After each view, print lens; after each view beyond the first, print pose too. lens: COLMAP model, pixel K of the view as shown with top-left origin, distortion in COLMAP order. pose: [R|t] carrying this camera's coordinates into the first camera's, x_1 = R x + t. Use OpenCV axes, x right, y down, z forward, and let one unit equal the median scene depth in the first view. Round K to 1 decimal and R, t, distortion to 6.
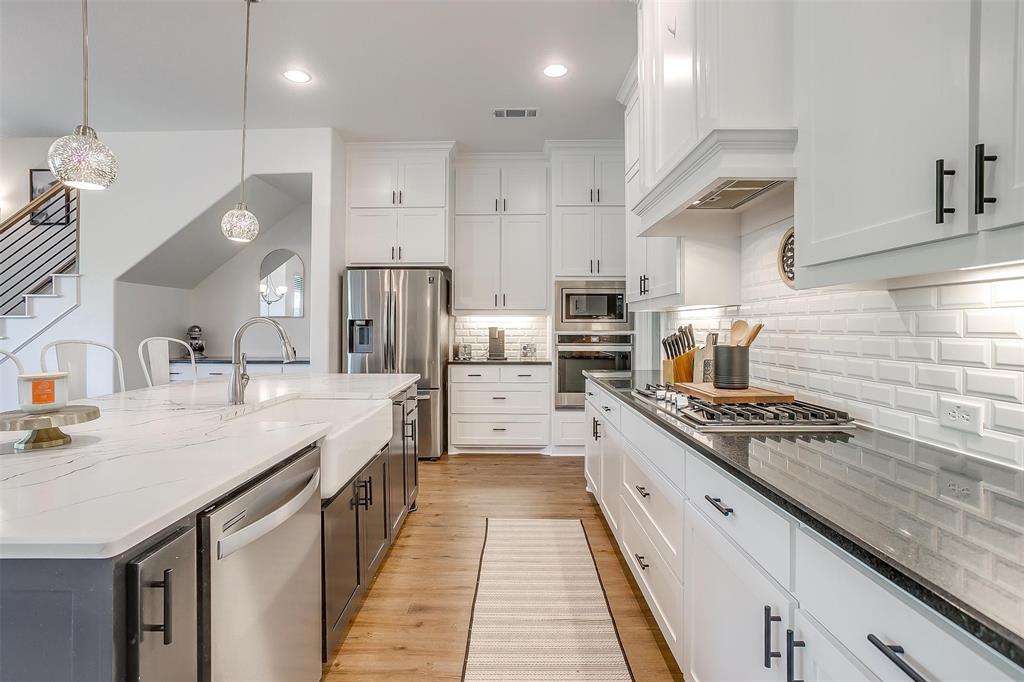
lens RADIAL K [[499.8, 0, 508.5], [0, 499.8, 324.5], [0, 0, 1]] dist [-0.001292, 0.000098]
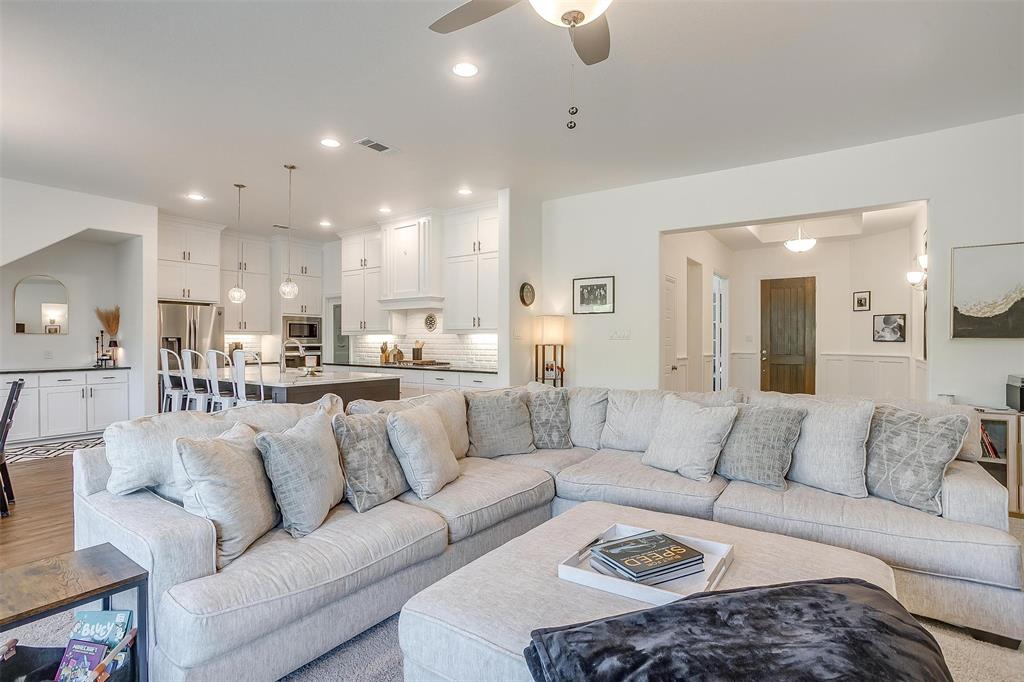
lens RADIAL K [[507.4, 0, 509.5], [0, 507.4, 343.7], [0, 0, 1]] dist [-0.045864, 0.031326]
pose [[0.574214, -0.004194, 0.818695, -0.903588], [-0.004862, 0.999952, 0.008532, -0.008196], [-0.818691, -0.008880, 0.574166, -0.672275]]
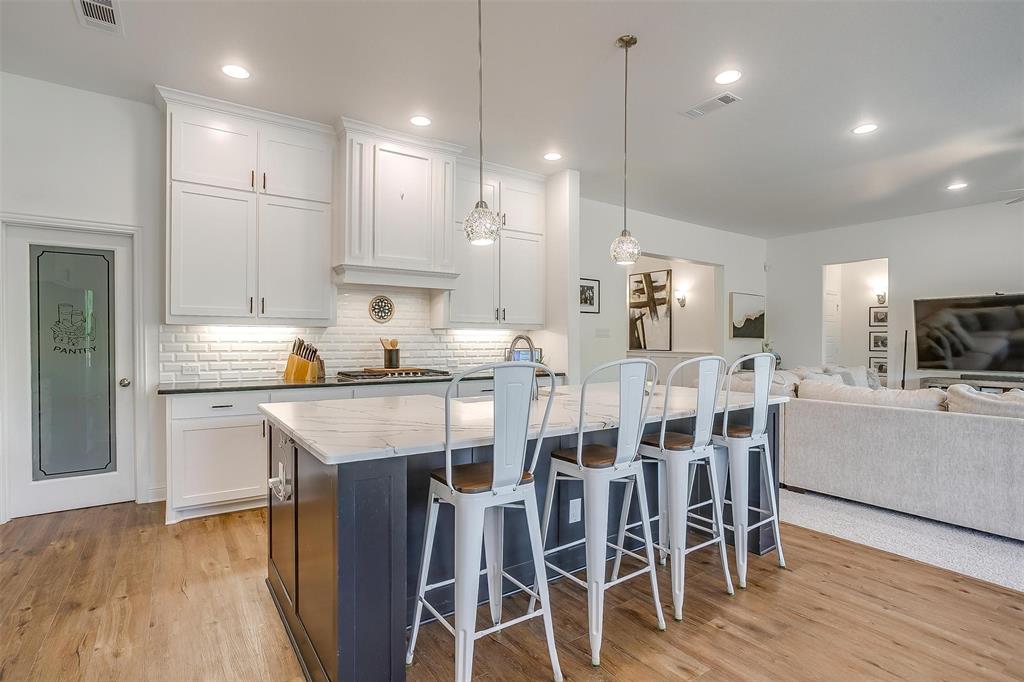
lens RADIAL K [[507.4, 0, 509.5], [0, 507.4, 343.7], [0, 0, 1]] dist [-0.045864, 0.031326]
pose [[-0.575102, -0.011317, 0.818003, -0.724712], [-0.009491, 0.999929, 0.007162, -0.000314], [-0.818027, -0.003645, -0.575169, 0.813069]]
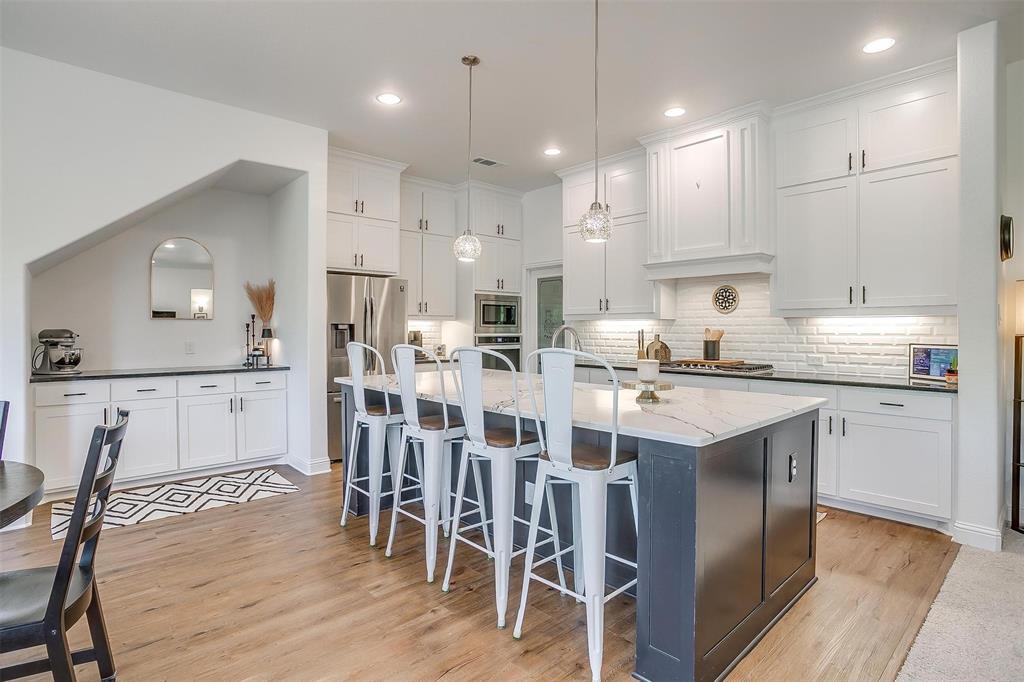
lens RADIAL K [[521.3, 0, 510.2], [0, 521.3, 330.6], [0, 0, 1]] dist [-0.040027, 0.000480]
pose [[0.727277, -0.001708, 0.686342, -0.740245], [-0.003916, 0.999970, 0.006637, -0.004250], [-0.686333, -0.007515, 0.727248, -0.003540]]
